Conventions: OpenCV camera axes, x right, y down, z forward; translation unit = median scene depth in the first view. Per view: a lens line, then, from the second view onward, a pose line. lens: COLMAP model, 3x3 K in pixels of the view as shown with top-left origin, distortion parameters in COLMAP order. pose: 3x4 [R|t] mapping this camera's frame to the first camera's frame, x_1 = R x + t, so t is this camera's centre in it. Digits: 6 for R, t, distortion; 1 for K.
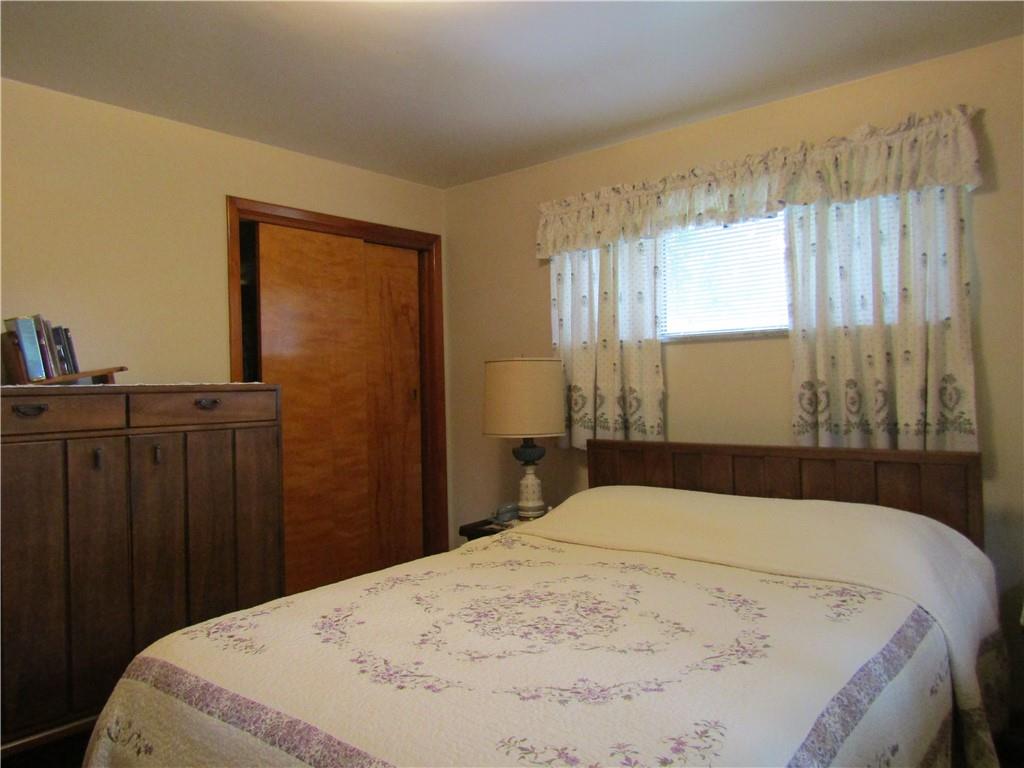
lens RADIAL K [[728.2, 0, 514.8], [0, 728.2, 385.9], [0, 0, 1]] dist [-0.017079, 0.008200]
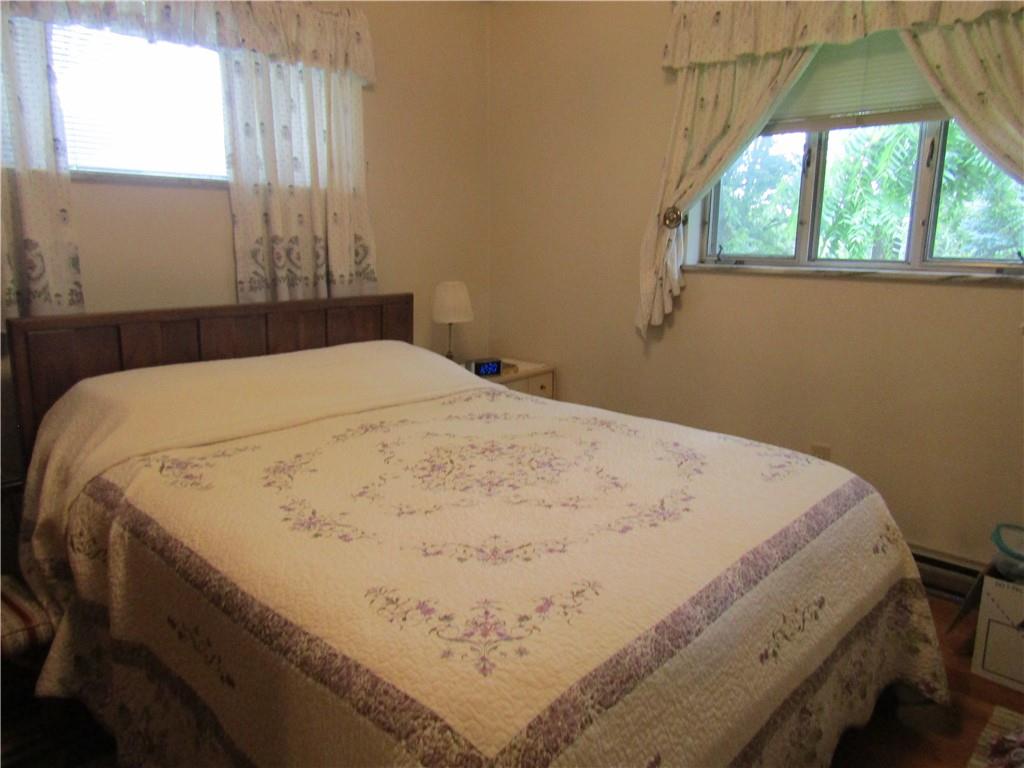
lens RADIAL K [[728.2, 0, 514.2], [0, 728.2, 383.3], [0, 0, 1]] dist [-0.017079, 0.008200]
pose [[0.043008, -0.172455, 0.984078, -0.714739], [-0.009208, 0.984879, 0.172997, 0.018682], [-0.999032, -0.016502, 0.040769, 0.706770]]
